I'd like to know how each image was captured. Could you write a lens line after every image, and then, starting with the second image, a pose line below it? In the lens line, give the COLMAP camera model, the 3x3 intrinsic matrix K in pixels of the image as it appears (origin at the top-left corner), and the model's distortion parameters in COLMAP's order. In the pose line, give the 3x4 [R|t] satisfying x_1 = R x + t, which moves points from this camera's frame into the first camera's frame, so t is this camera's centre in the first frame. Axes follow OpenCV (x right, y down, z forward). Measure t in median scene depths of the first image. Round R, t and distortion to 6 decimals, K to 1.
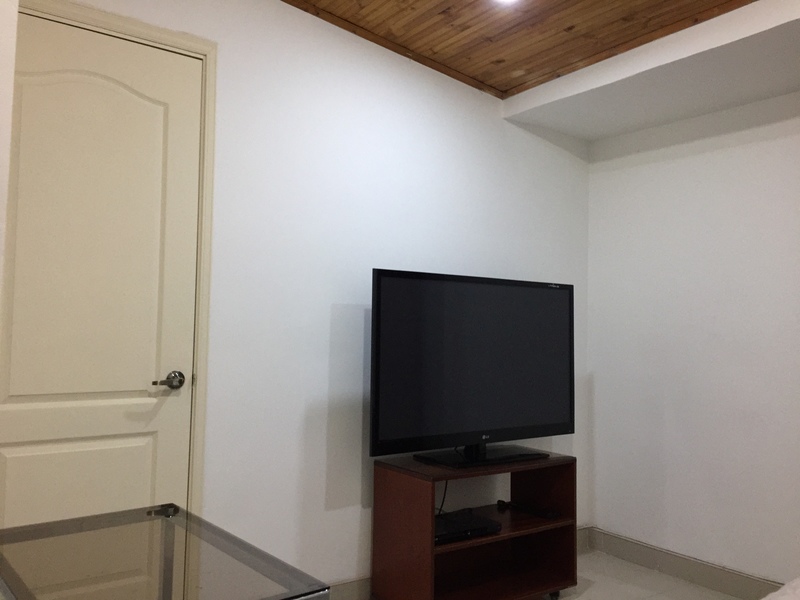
lens RADIAL K [[694.5, 0, 400.0], [0, 694.5, 300.0], [0, 0, 1]] dist [0.055609, -0.011024]
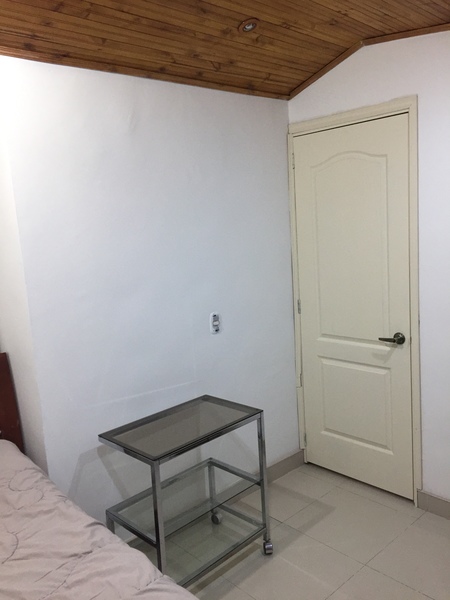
lens RADIAL K [[507.2, 0, 225.0], [0, 507.2, 300.0], [0, 0, 1]] dist [0.016660, -0.006731]
pose [[0.119954, 0.107008, -0.986996, 0.726711], [0.102145, 0.987568, 0.119484, -0.141027], [0.987511, -0.115149, 0.107532, 0.516299]]
